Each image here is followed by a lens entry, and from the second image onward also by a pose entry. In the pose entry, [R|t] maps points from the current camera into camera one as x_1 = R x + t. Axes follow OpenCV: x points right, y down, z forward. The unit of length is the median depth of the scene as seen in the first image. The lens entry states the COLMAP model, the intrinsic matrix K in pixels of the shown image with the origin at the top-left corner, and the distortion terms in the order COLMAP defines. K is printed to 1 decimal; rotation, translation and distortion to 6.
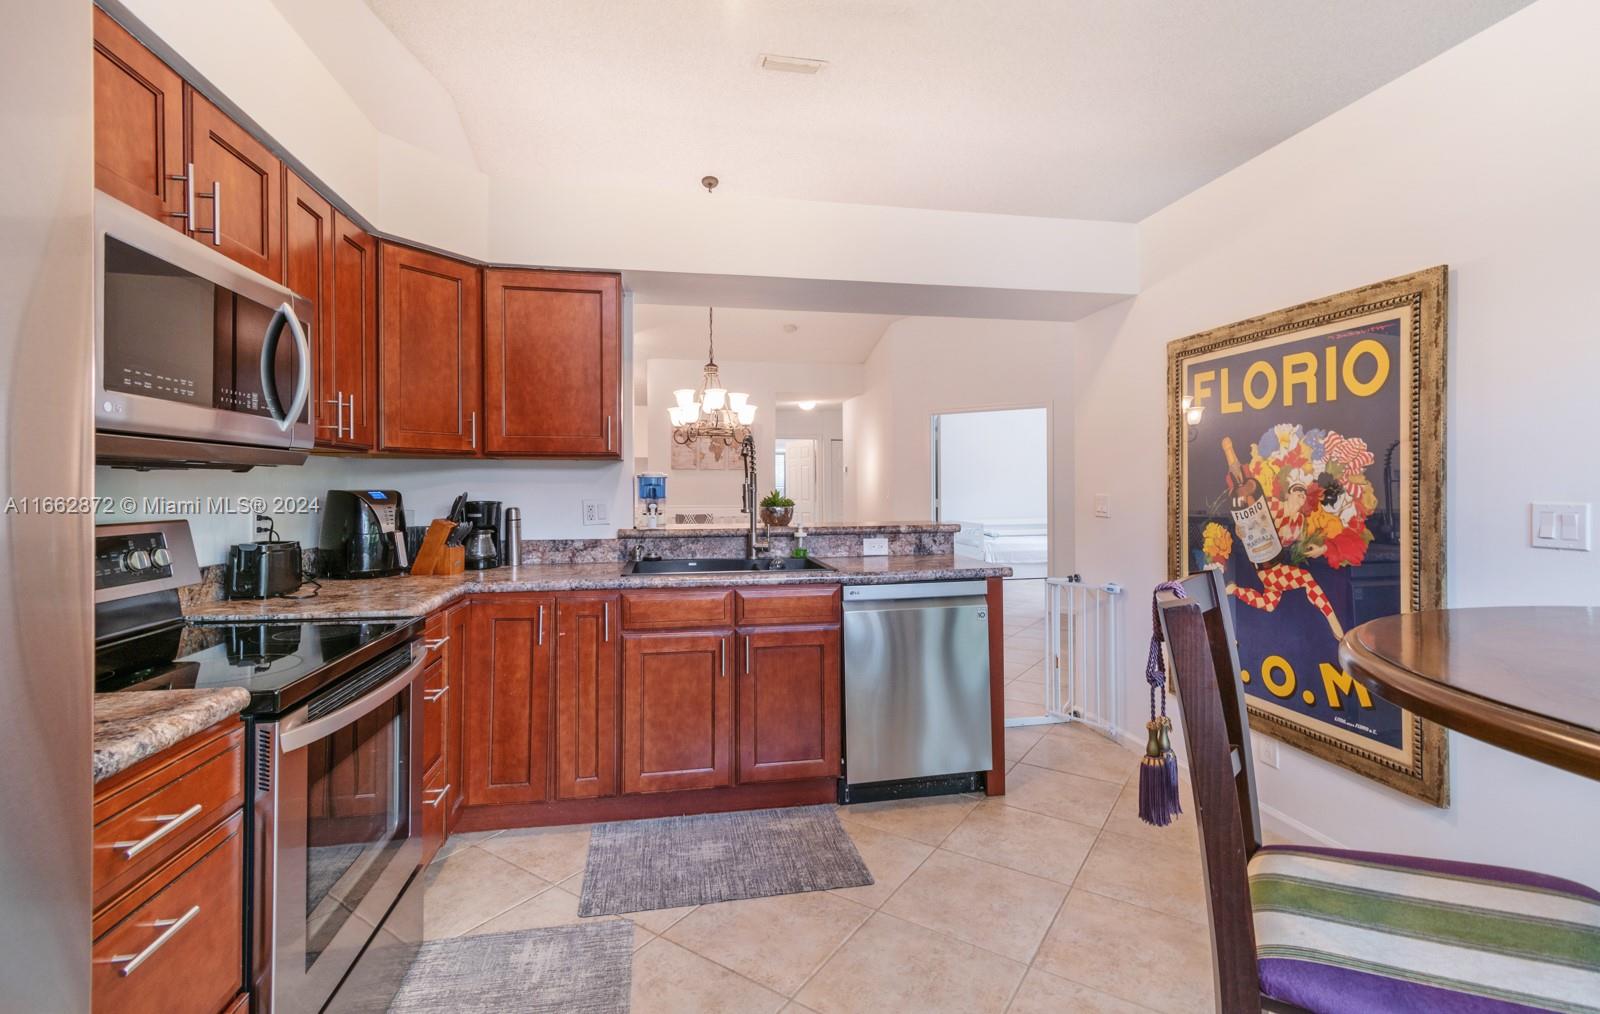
lens RADIAL K [[700.2, 0, 800.4], [0, 700.2, 492.1], [0, 0, 1]] dist [0.000012, -0.000013]
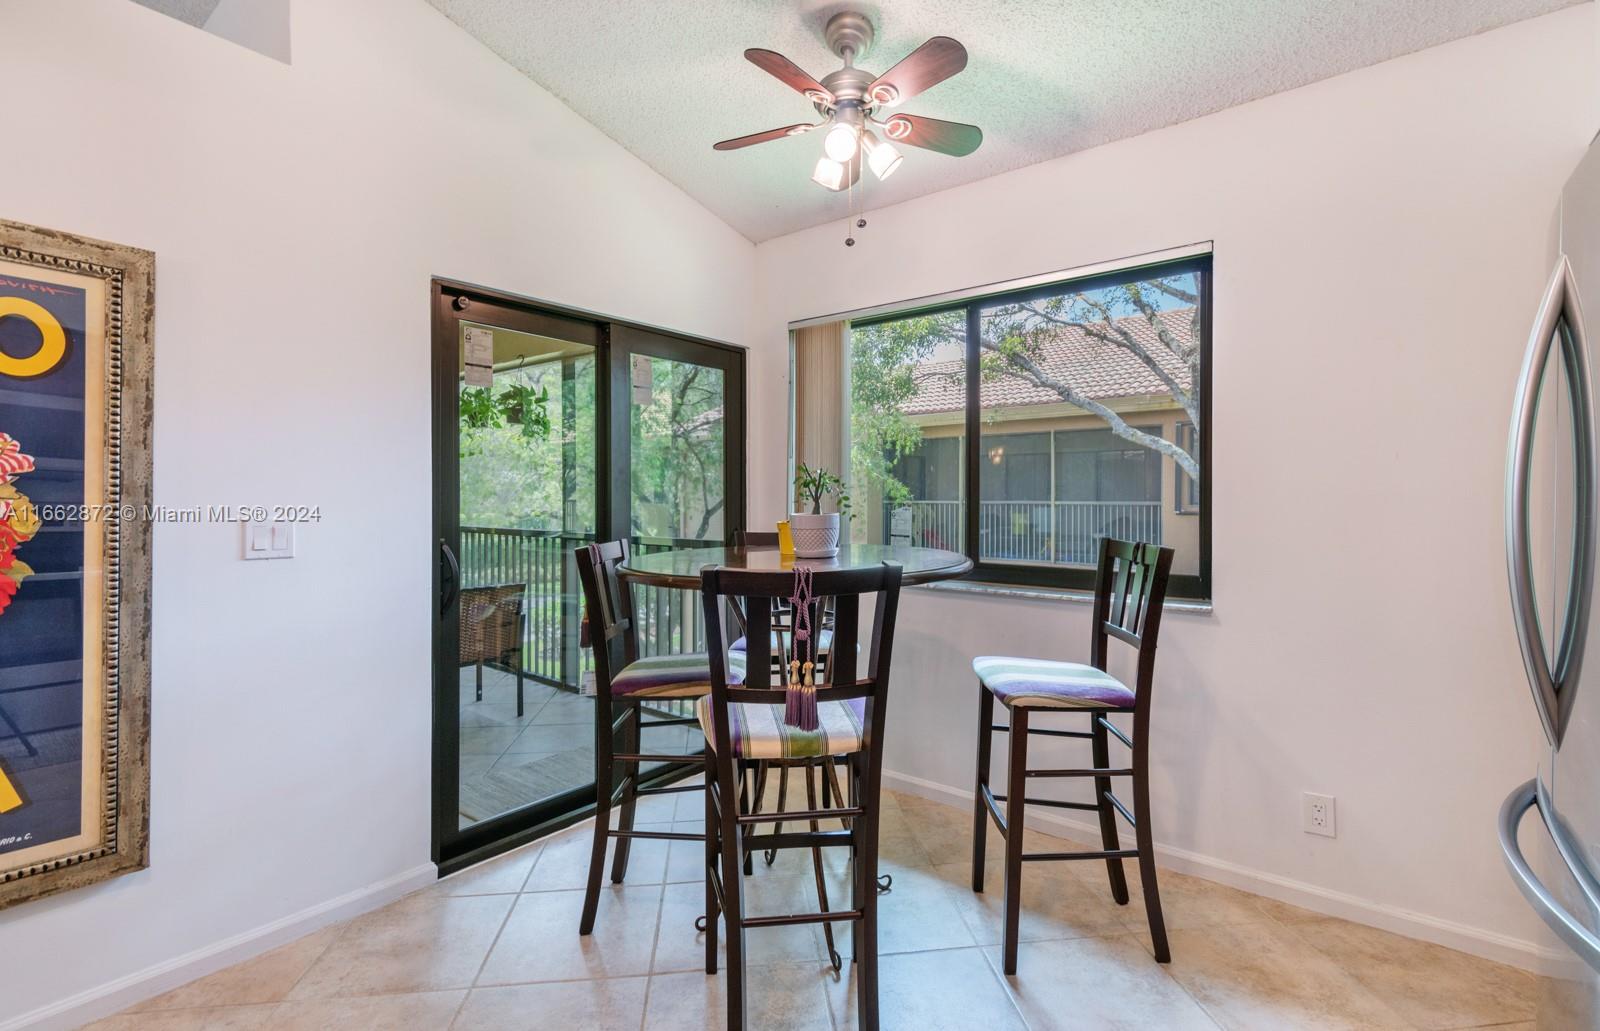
lens RADIAL K [[712.0, 0, 799.0], [0, 712.0, 512.5], [0, 0, 1]] dist [-0.001078, -0.000131]
pose [[-0.656916, -0.009053, 0.753909, -0.283615], [0.000290, 0.999925, 0.012260, -0.005902], [-0.753964, 0.008272, -0.656864, 0.925058]]
